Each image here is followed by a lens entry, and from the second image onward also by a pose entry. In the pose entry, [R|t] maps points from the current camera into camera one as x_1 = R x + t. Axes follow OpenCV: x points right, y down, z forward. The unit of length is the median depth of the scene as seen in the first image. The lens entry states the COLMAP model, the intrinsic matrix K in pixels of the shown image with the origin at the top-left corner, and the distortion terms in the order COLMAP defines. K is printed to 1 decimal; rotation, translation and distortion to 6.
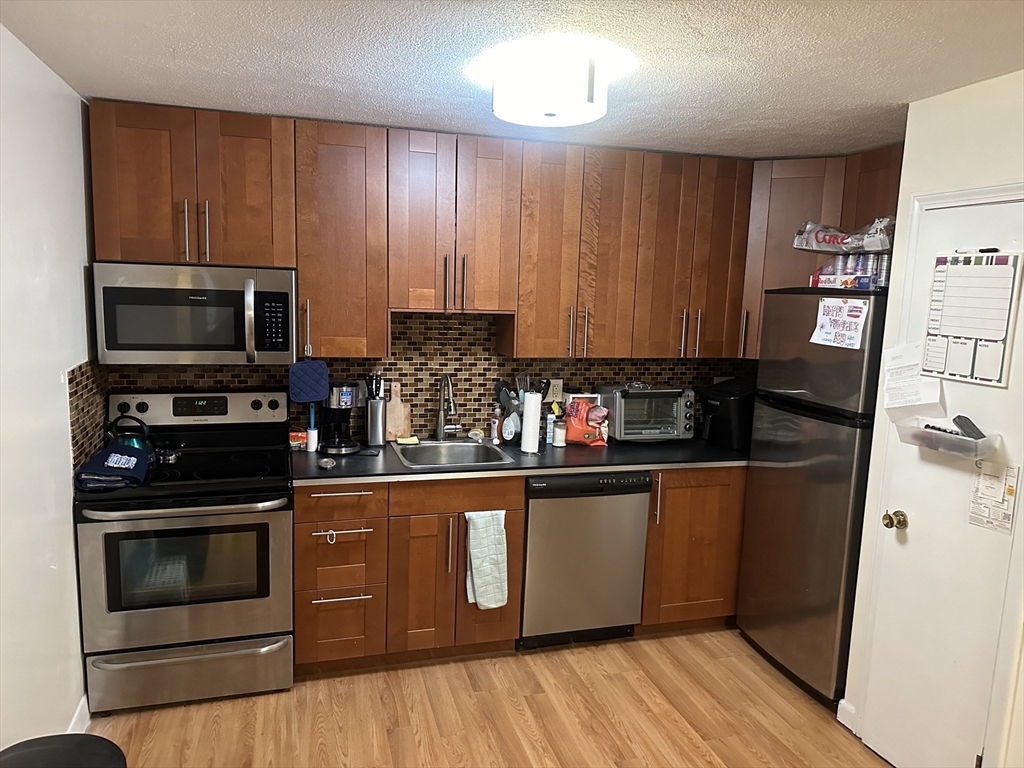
lens RADIAL K [[732.5, 0, 508.4], [0, 732.5, 386.3], [0, 0, 1]] dist [0.074544, -0.081197]
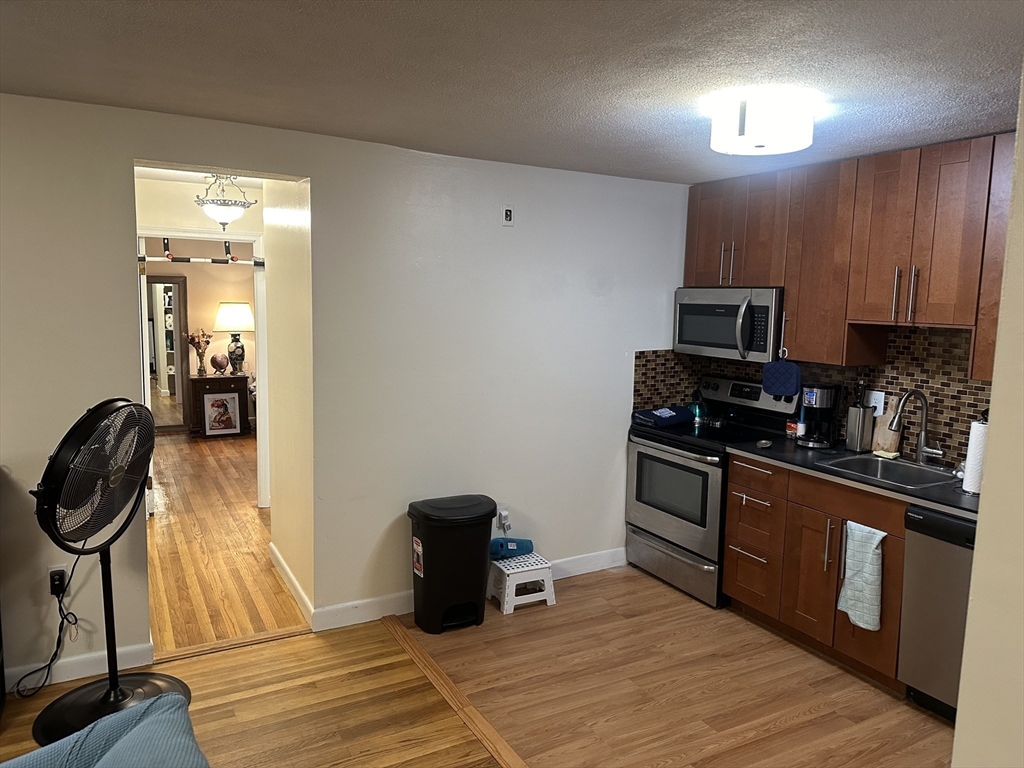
lens RADIAL K [[732.5, 0, 508.8], [0, 732.5, 380.9], [0, 0, 1]] dist [0.074544, -0.081197]
pose [[0.212684, 0.090670, -0.972905, 0.809493], [-0.151090, 0.986762, 0.058932, -0.006969], [0.965369, 0.134462, 0.223568, 0.289576]]
